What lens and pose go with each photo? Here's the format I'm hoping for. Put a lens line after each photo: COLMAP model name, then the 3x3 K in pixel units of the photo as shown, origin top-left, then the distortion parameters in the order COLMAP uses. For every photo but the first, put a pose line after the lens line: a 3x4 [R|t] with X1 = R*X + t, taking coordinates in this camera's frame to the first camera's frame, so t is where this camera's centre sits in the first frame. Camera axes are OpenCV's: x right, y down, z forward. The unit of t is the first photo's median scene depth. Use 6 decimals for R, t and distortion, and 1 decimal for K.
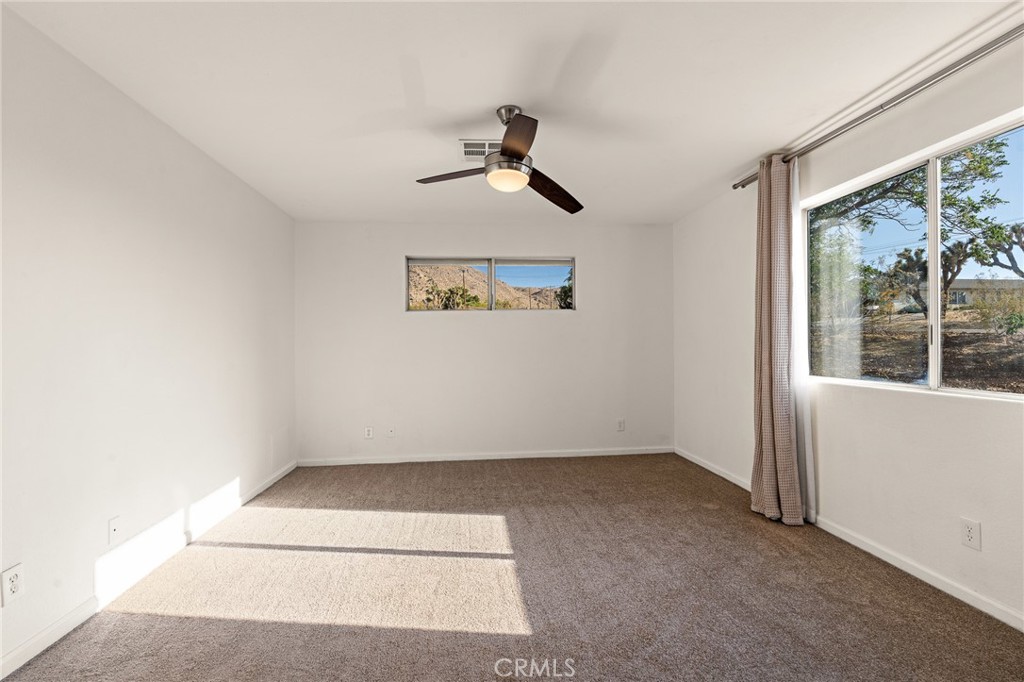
lens RADIAL K [[466.4, 0, 506.3], [0, 466.4, 344.9], [0, 0, 1]] dist [-0.005655, 0.000727]
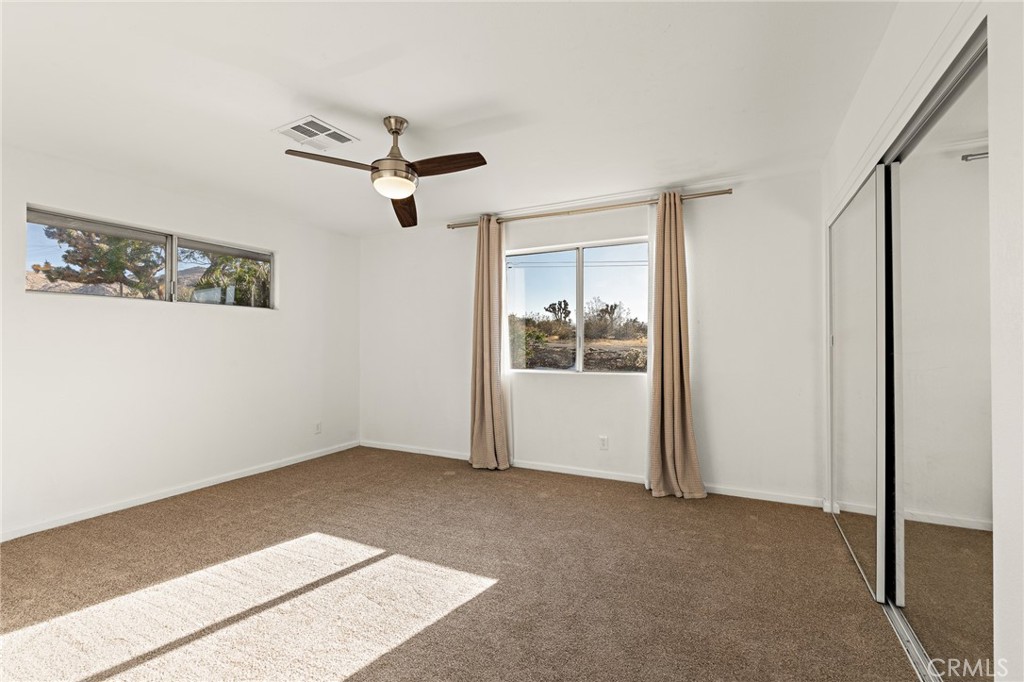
lens RADIAL K [[466.4, 0, 506.3], [0, 466.4, 344.9], [0, 0, 1]] dist [-0.005655, 0.000727]
pose [[0.526373, 0.008983, 0.850206, -0.637395], [-0.003530, 0.999959, -0.008380, 0.002734], [-0.850246, 0.001410, 0.526383, 0.209281]]
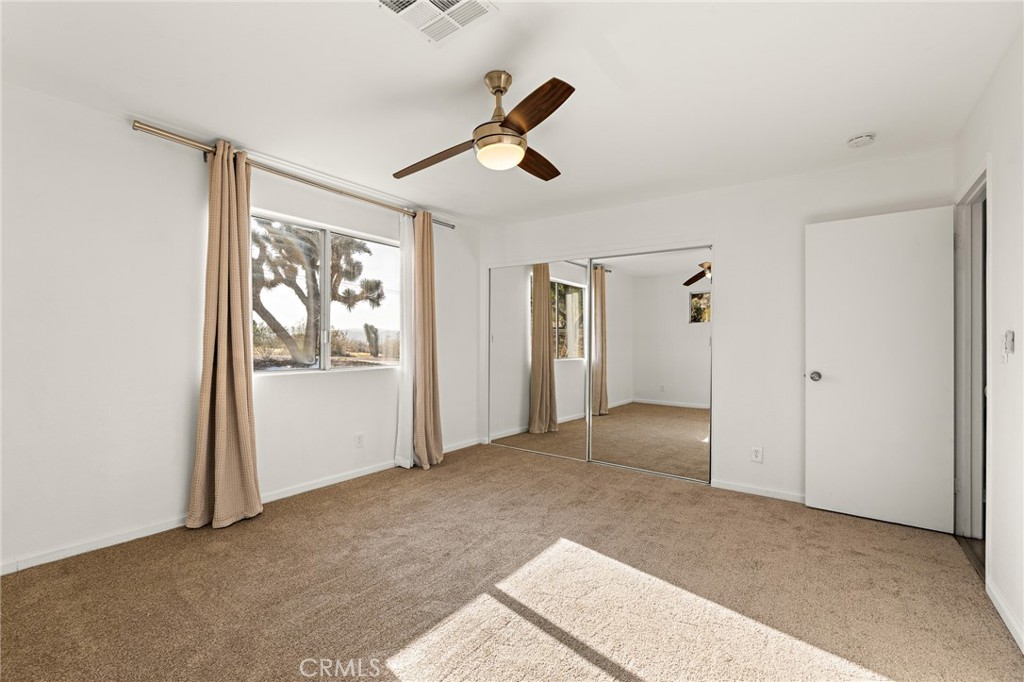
lens RADIAL K [[452.4, 0, 512.0], [0, 452.4, 341.0], [0, 0, 1]] dist [-0.000863, 0.000177]
pose [[-0.771232, 0.001624, 0.636553, -0.481274], [-0.001803, 0.999987, -0.004735, -0.001196], [-0.636552, -0.004799, -0.771219, 1.404913]]
